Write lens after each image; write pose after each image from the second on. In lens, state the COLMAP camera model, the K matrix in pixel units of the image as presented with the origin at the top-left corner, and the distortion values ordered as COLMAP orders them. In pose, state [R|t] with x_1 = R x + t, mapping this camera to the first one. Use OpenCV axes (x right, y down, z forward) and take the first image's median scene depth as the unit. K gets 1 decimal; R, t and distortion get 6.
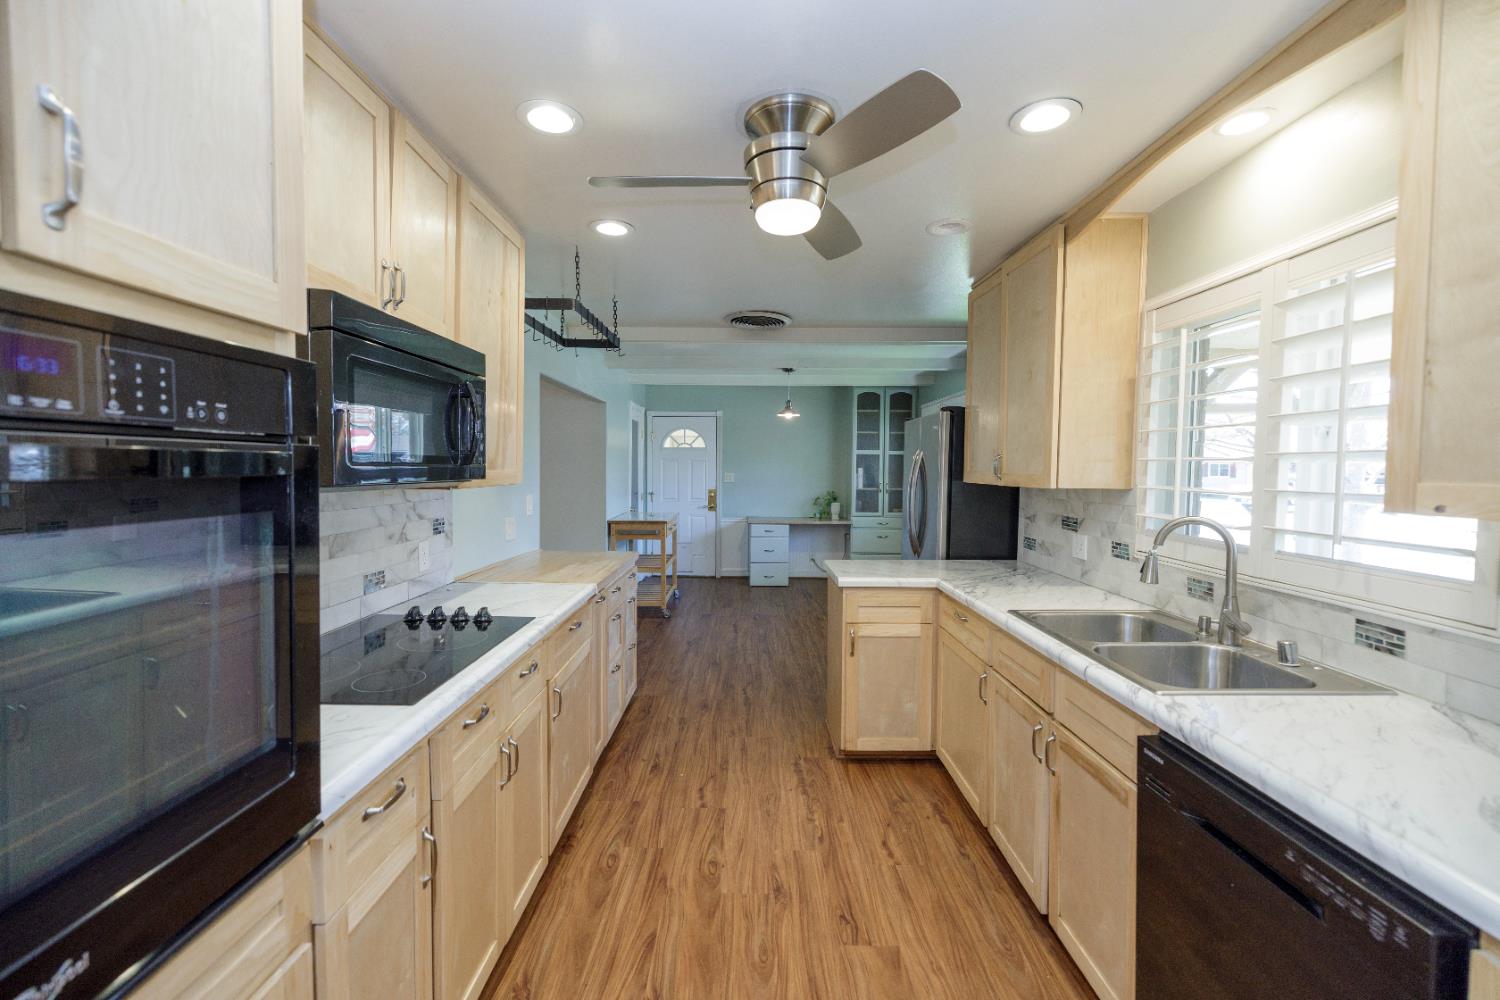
lens RADIAL K [[630.2, 0, 748.4], [0, 630.2, 498.4], [0, 0, 1]] dist [-0.000595, 0.000866]
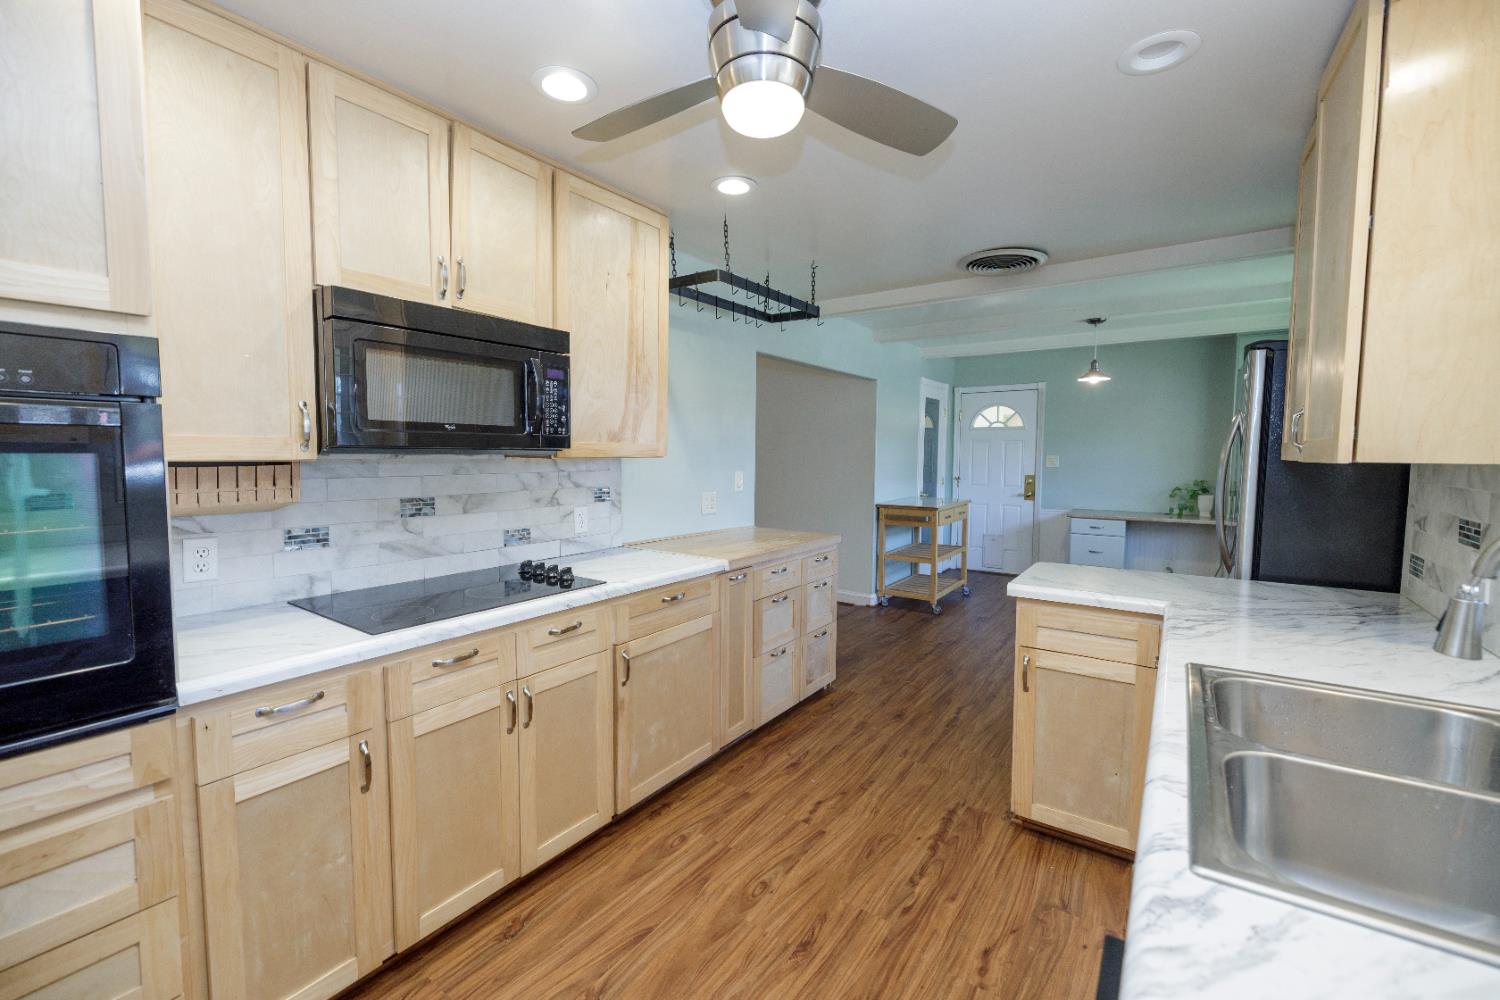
lens RADIAL K [[630.2, 0, 747.8], [0, 630.2, 497.0], [0, 0, 1]] dist [-0.000595, 0.000866]
pose [[0.816397, 0.036341, -0.576347, 0.316396], [-0.026952, 0.999328, 0.024835, 0.011984], [0.576862, -0.004741, 0.816828, 0.205761]]
